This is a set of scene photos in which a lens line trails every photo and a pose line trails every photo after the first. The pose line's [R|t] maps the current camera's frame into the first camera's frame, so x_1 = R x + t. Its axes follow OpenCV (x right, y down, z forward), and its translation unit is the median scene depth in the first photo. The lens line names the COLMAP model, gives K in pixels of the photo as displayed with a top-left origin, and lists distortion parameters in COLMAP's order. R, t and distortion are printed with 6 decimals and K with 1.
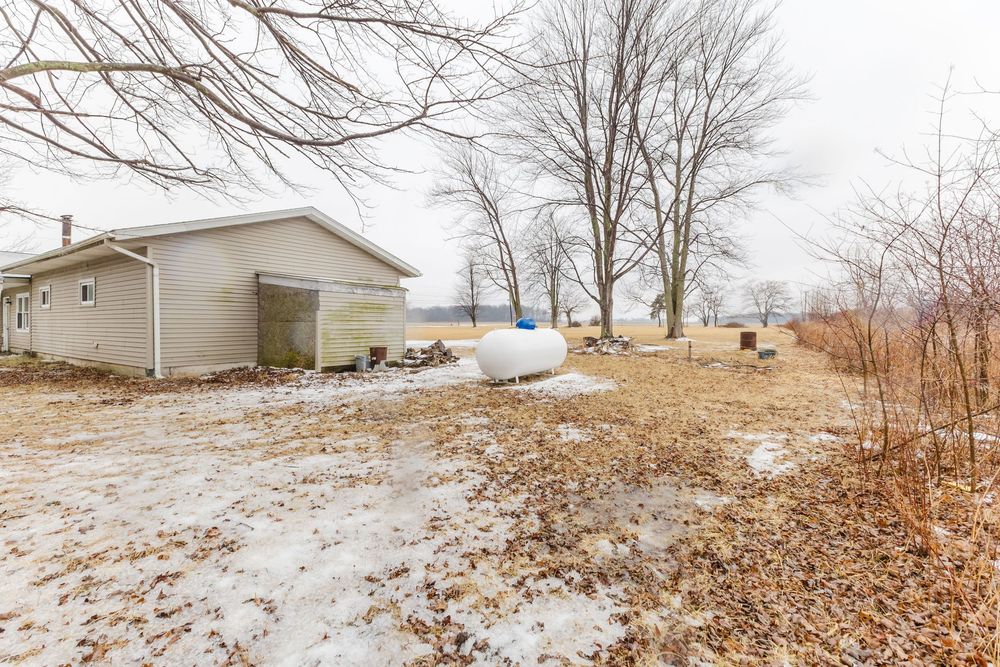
lens RADIAL K [[437.3, 0, 498.2], [0, 437.3, 327.8], [0, 0, 1]] dist [0.013798, -0.000579]
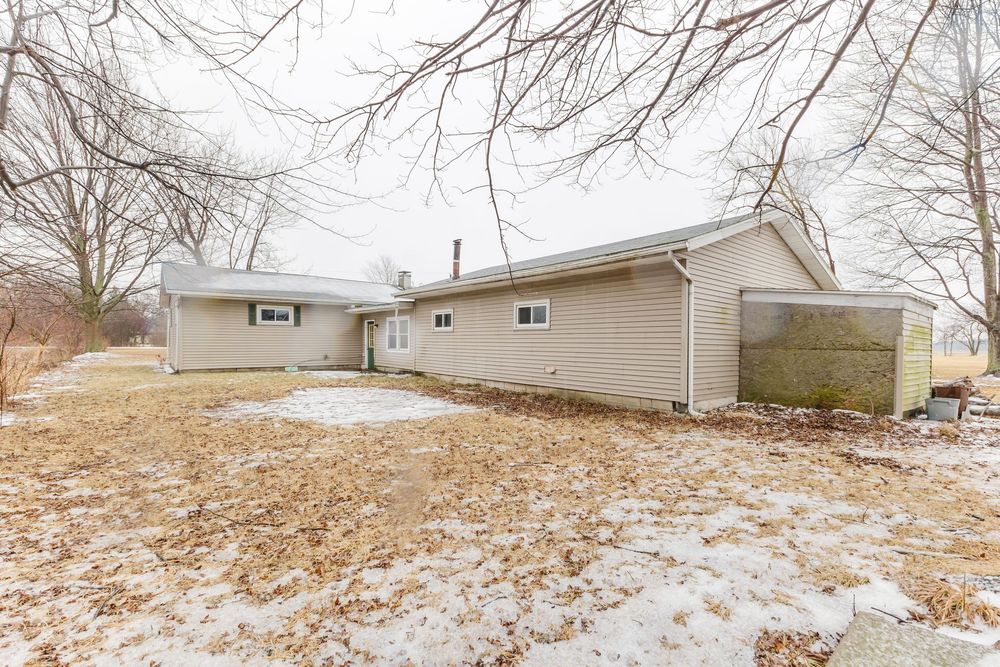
lens RADIAL K [[437.3, 0, 500.4], [0, 437.3, 338.9], [0, 0, 1]] dist [0.013798, -0.000579]
pose [[0.960815, 0.009943, -0.277013, -0.752680], [-0.016863, 0.999602, -0.022610, -0.004969], [0.276678, 0.026395, 0.960600, 0.080298]]
